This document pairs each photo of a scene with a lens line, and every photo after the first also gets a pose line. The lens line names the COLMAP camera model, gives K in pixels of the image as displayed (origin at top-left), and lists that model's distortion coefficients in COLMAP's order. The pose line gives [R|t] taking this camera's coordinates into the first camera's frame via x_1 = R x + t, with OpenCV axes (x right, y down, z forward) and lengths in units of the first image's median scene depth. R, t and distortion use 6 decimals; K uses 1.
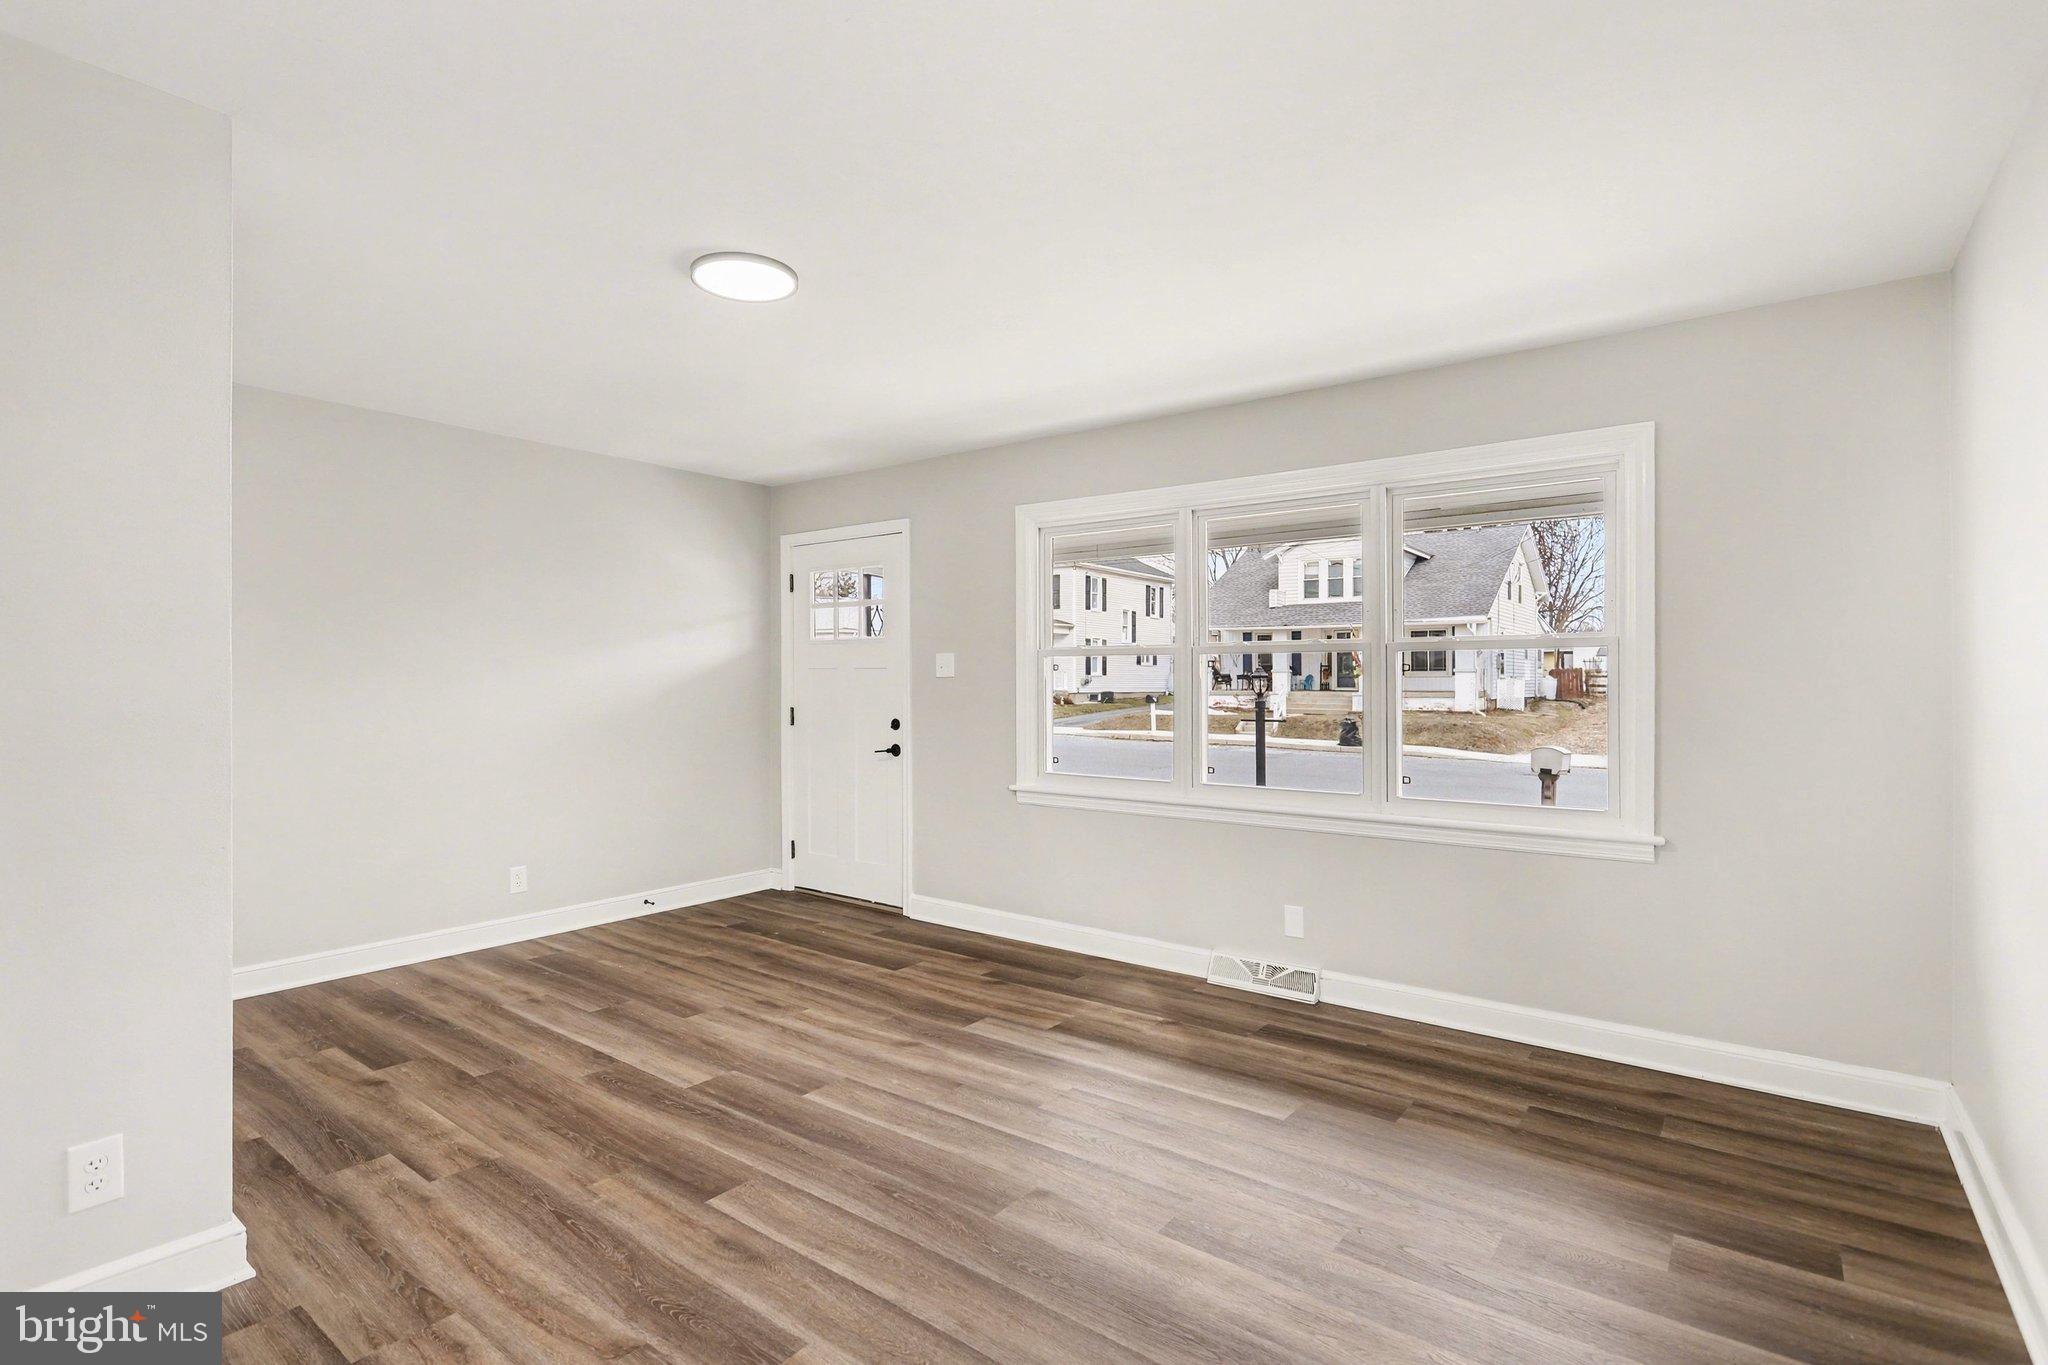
lens RADIAL K [[978.9, 0, 1024.4], [0, 978.9, 678.6], [0, 0, 1]] dist [-0.006409, 0.002452]
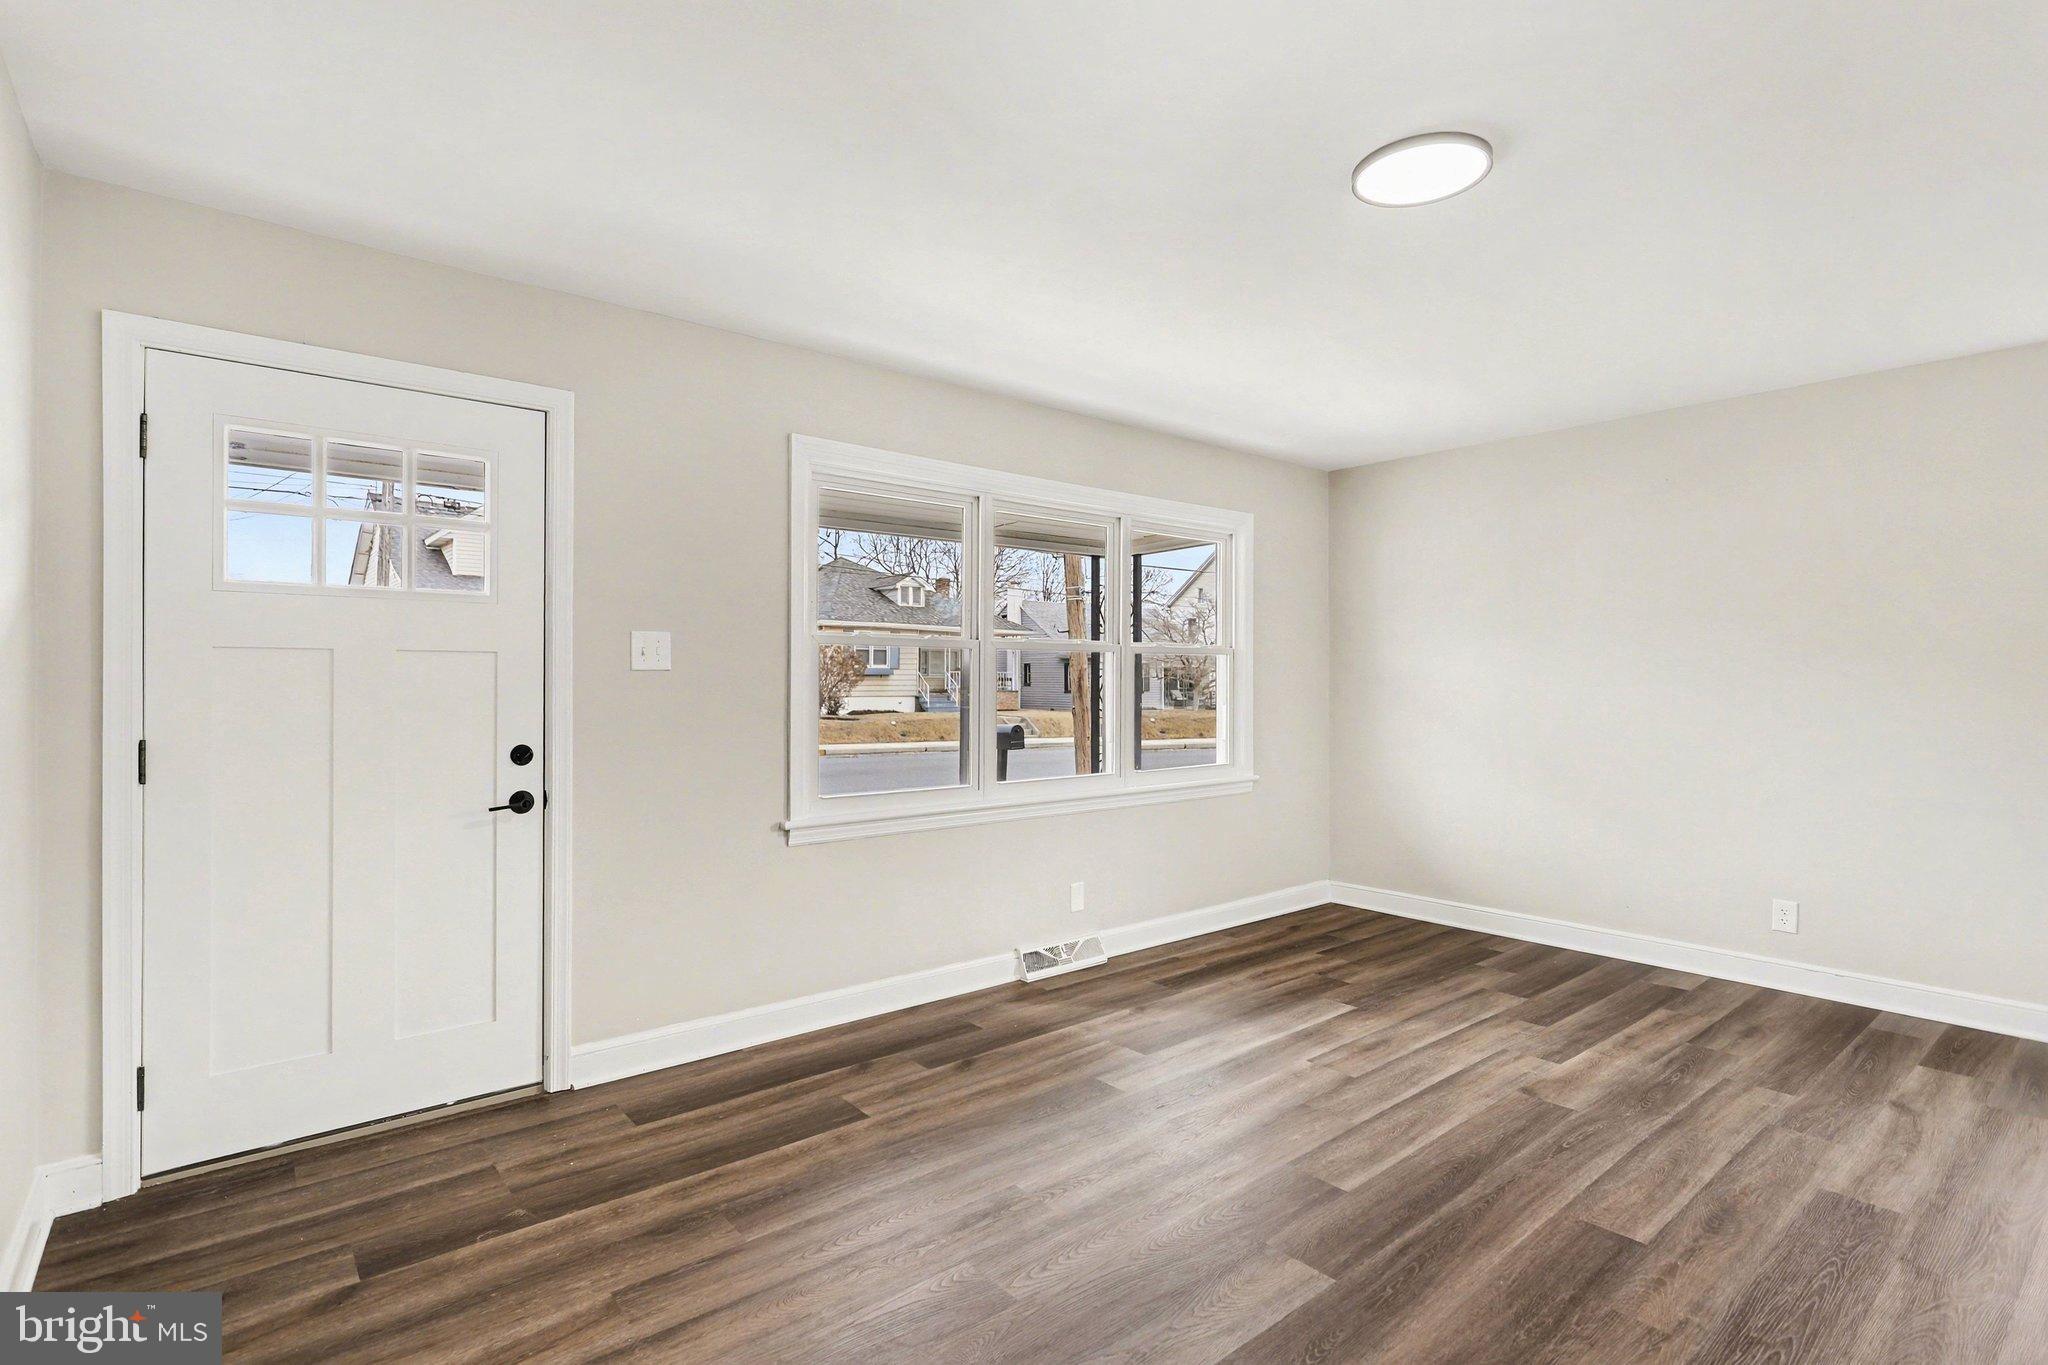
lens RADIAL K [[978.9, 0, 1024.6], [0, 978.9, 681.7], [0, 0, 1]] dist [-0.006409, 0.002452]
pose [[0.234213, -0.002499, 0.972182, -0.811615], [-0.000199, 0.999997, 0.002618, 0.005782], [-0.972185, -0.000806, 0.234211, 0.814270]]
